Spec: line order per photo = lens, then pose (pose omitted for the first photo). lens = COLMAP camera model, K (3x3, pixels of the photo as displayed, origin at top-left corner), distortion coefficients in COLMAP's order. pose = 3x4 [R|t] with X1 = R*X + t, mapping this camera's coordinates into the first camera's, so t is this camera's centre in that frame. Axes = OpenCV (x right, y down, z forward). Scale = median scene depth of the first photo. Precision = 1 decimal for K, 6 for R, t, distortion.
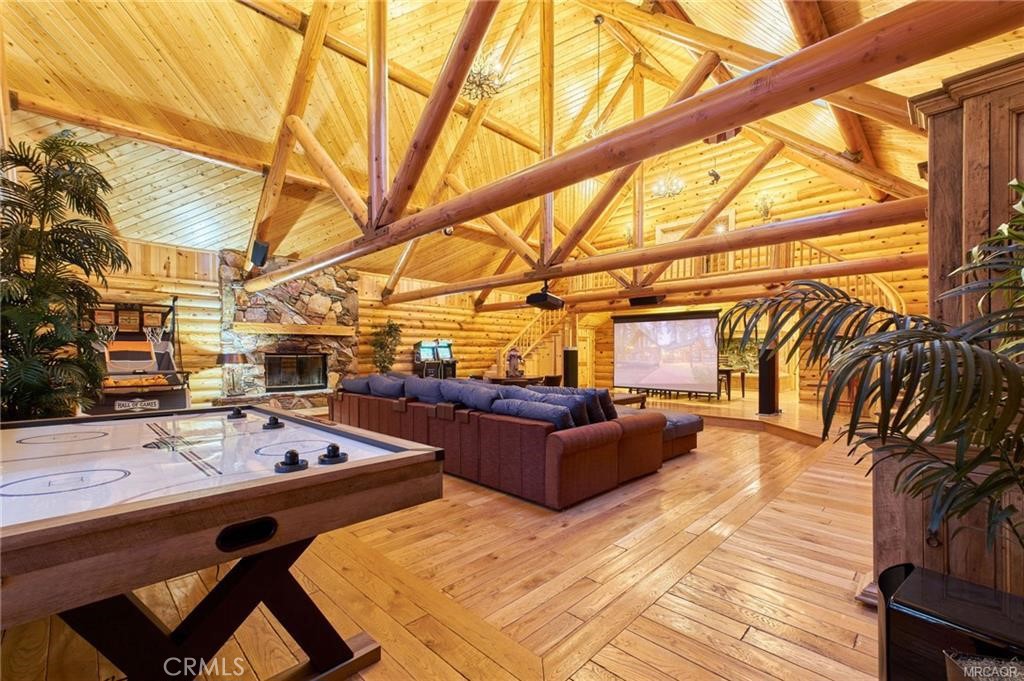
lens RADIAL K [[434.2, 0, 514.6], [0, 434.2, 357.9], [0, 0, 1]] dist [0.011854, 0.000355]
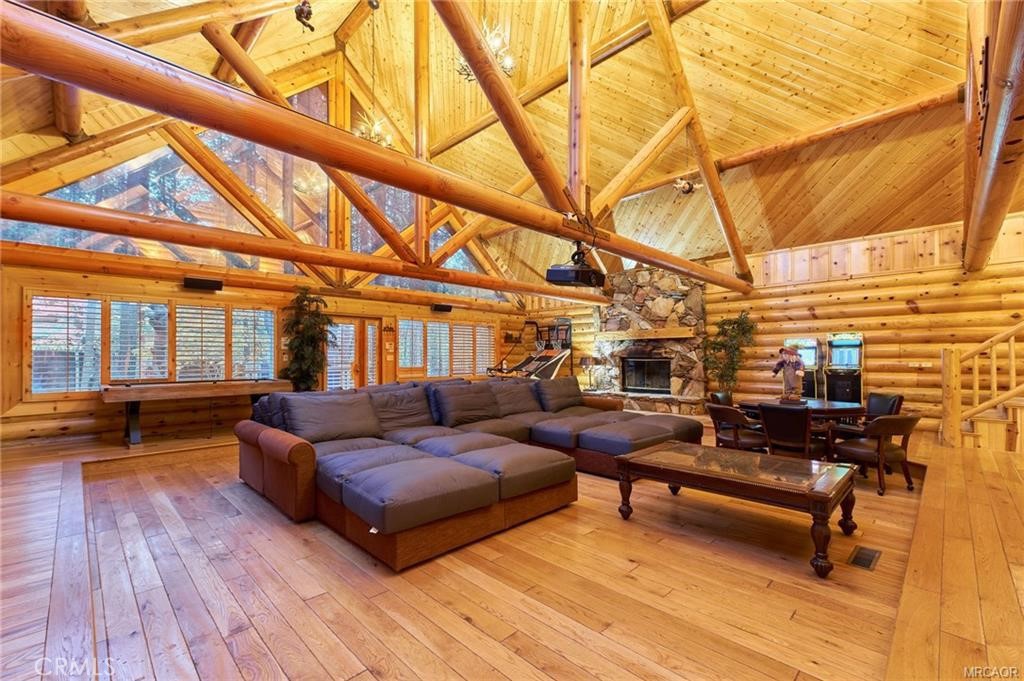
lens RADIAL K [[434.2, 0, 523.1], [0, 434.2, 349.9], [0, 0, 1]] dist [0.011854, 0.000355]
pose [[-0.002333, -0.017389, -0.999846, 0.498089], [-0.010051, 0.999799, -0.017365, -0.006561], [0.999947, 0.010009, -0.002507, 0.650662]]
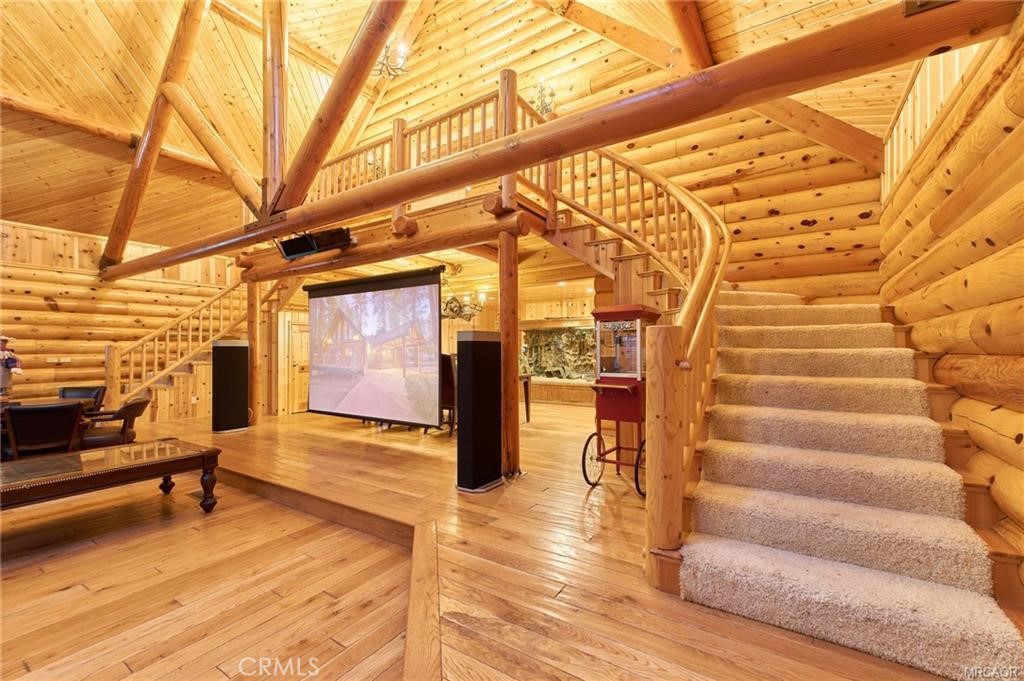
lens RADIAL K [[434.2, 0, 521.6], [0, 434.2, 342.6], [0, 0, 1]] dist [0.011854, 0.000355]
pose [[0.980003, -0.001196, 0.198980, 0.416110], [0.006794, 0.999600, -0.027450, -0.005262], [-0.198867, 0.028253, 0.979619, 0.426961]]
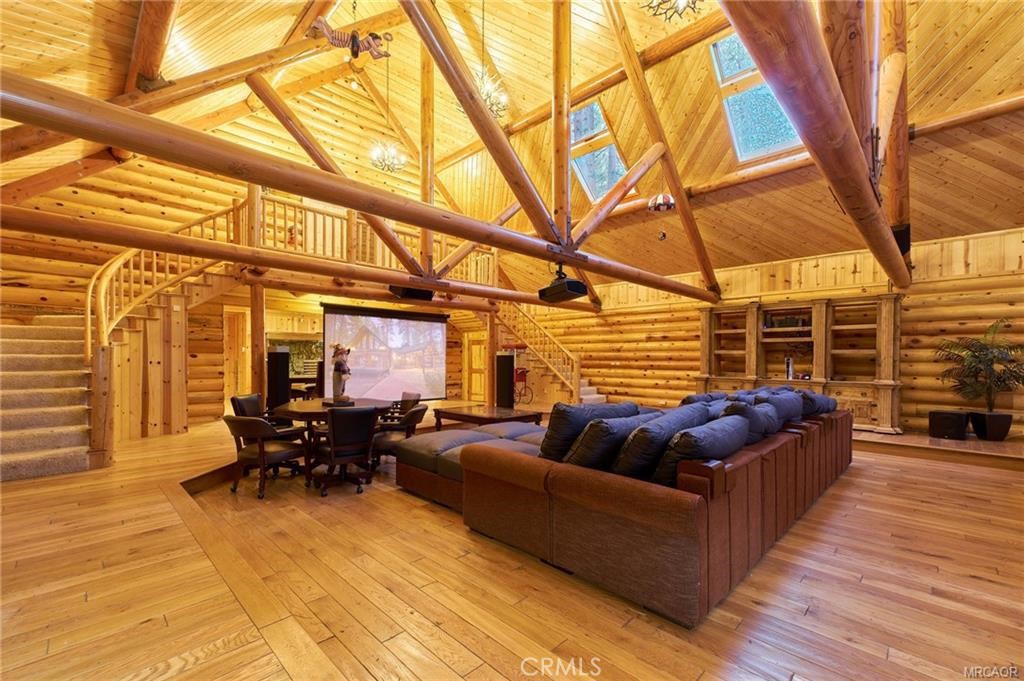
lens RADIAL K [[434.2, 0, 525.0], [0, 434.2, 359.0], [0, 0, 1]] dist [0.011854, 0.000355]
pose [[-0.021112, 0.000038, 0.999777, -0.487276], [0.005644, 0.999984, 0.000082, -0.006879], [-0.999761, 0.005644, -0.021112, 0.760053]]
